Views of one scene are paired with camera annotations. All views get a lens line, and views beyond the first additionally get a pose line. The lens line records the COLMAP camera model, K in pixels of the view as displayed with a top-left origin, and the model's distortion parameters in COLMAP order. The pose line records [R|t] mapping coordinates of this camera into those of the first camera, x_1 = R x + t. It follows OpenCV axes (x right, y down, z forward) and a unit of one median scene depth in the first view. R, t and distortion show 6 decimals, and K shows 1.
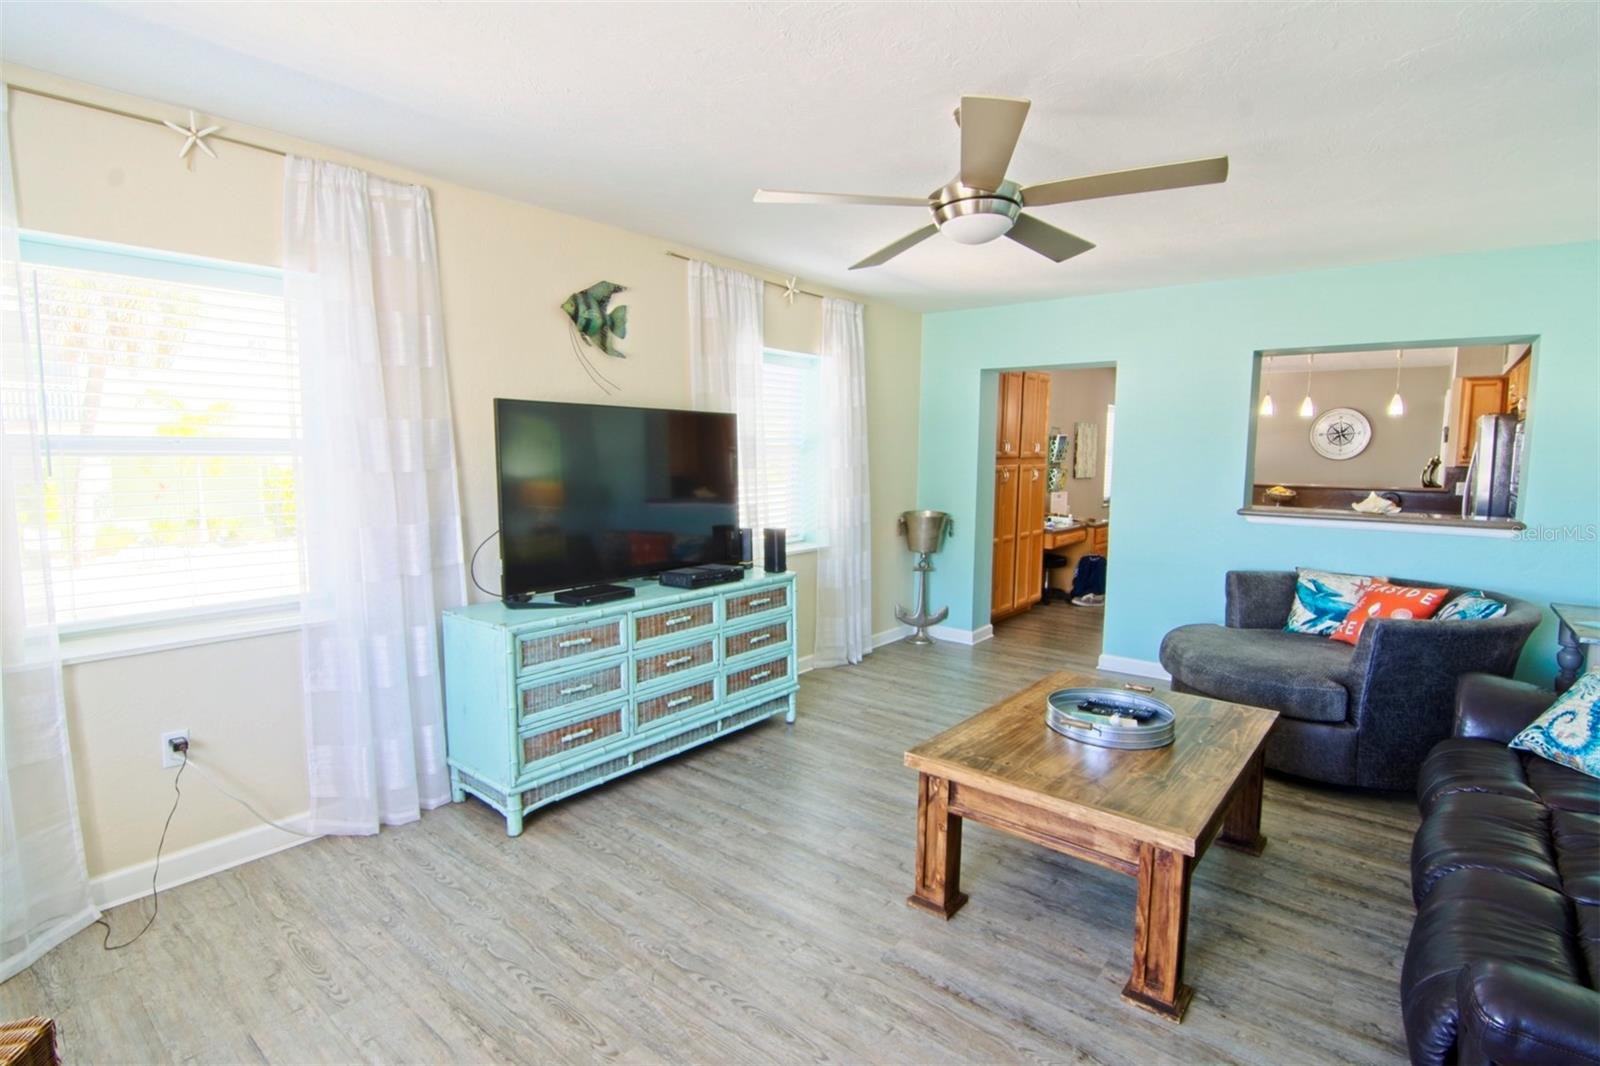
lens RADIAL K [[769.2, 0, 800.0], [0, 769.2, 533.0], [0, 0, 1]] dist [-0.012100, -0.000149]
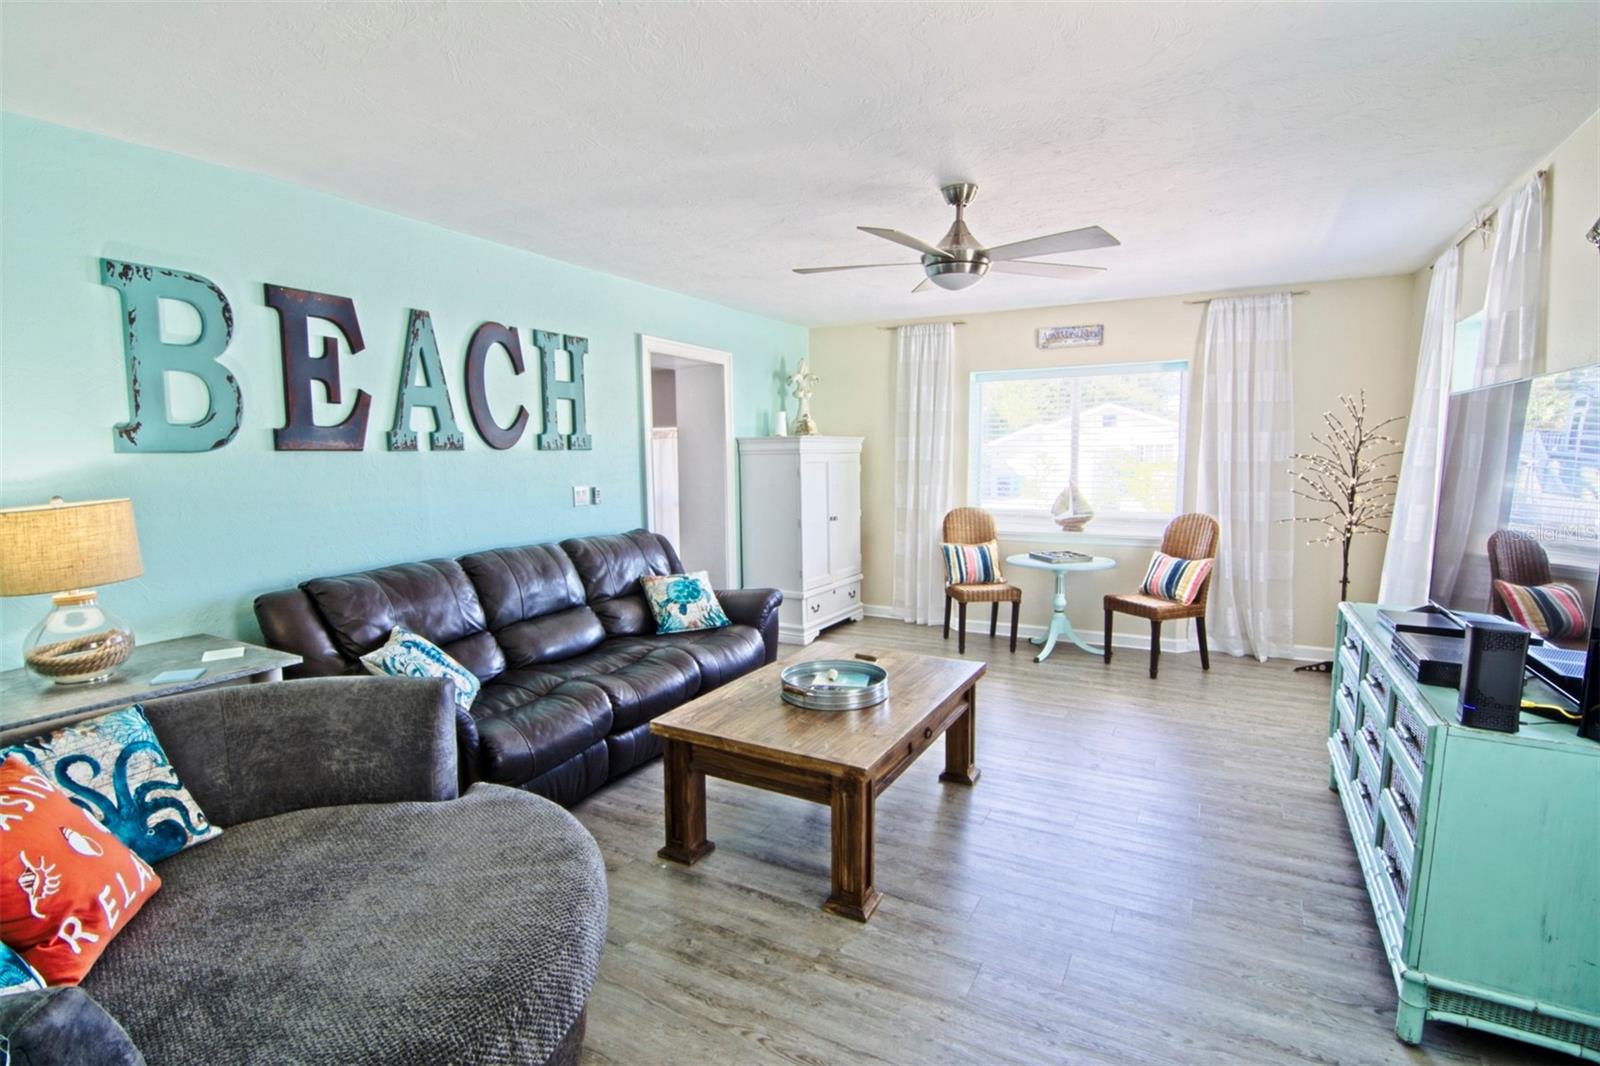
lens RADIAL K [[769.2, 0, 800.0], [0, 769.2, 533.0], [0, 0, 1]] dist [-0.012100, -0.000149]
pose [[-0.983732, 0.017479, -0.178789, 0.533837], [-0.020807, 0.977471, 0.210043, -0.173643], [0.178433, 0.210346, -0.961206, 1.663754]]
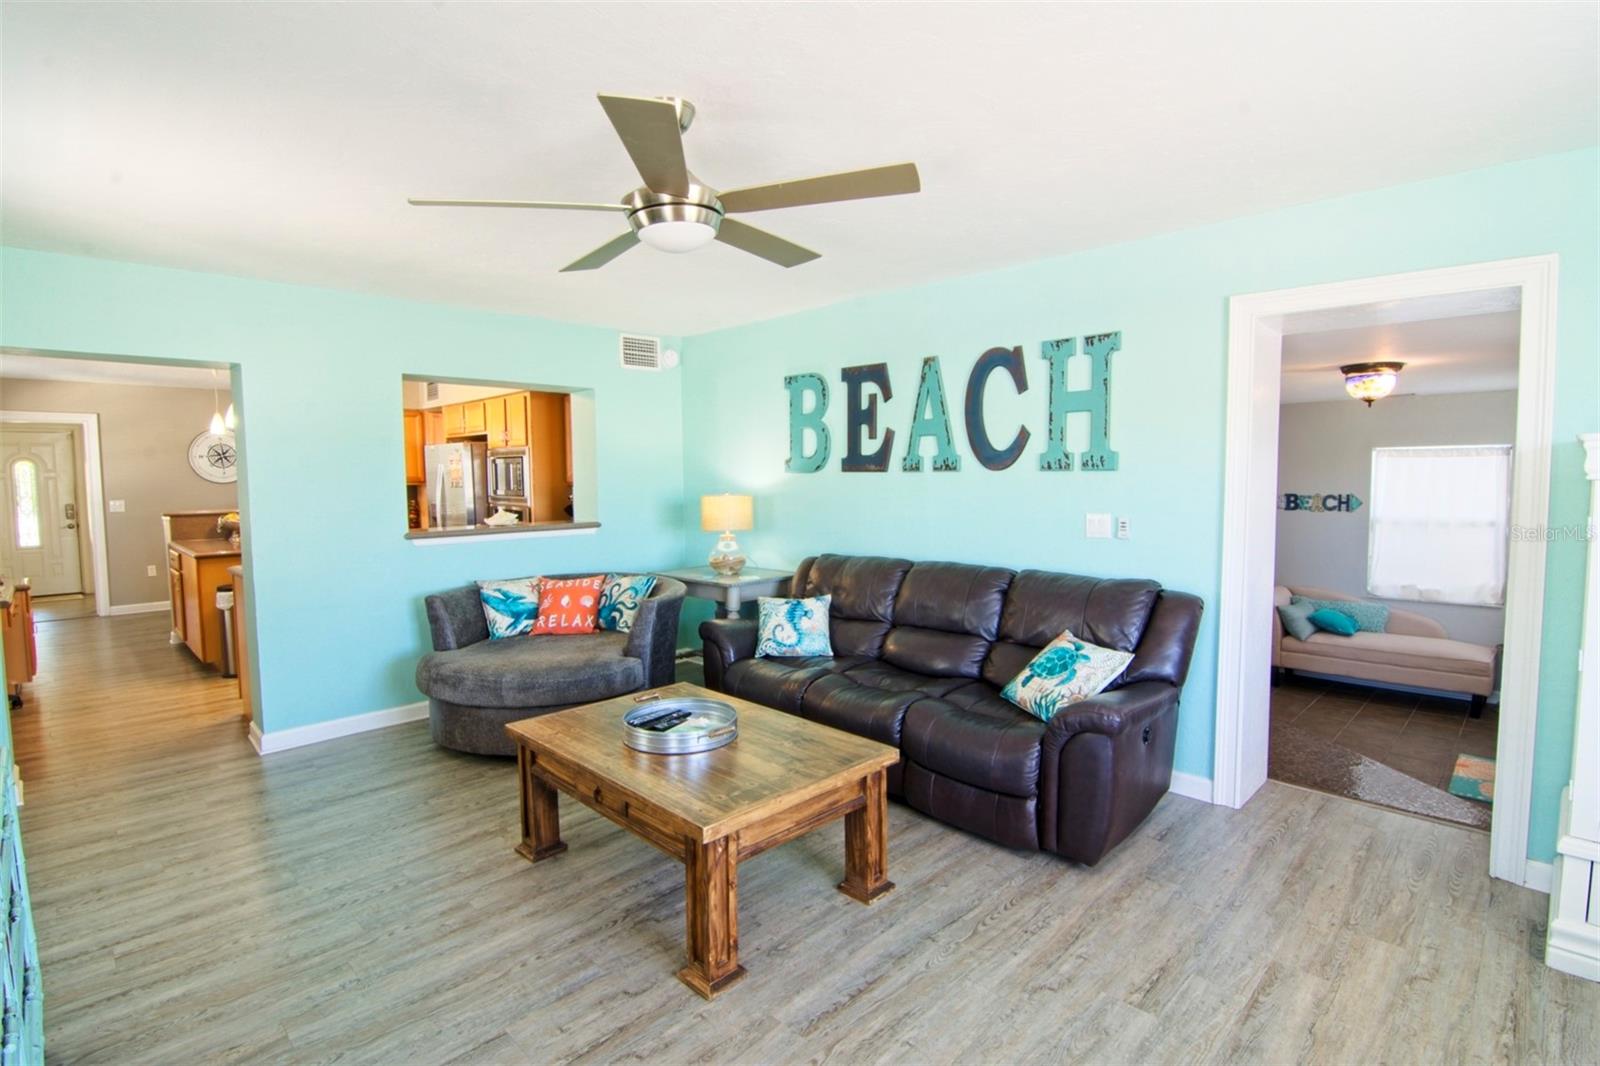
lens RADIAL K [[772.1, 0, 801.7], [0, 772.1, 525.4], [0, 0, 1]] dist [-0.020190, -0.000502]
pose [[0.102363, -0.079734, 0.991546, -0.502705], [0.116850, 0.990845, 0.067615, -0.070600], [-0.987860, 0.108941, 0.110743, 0.564144]]
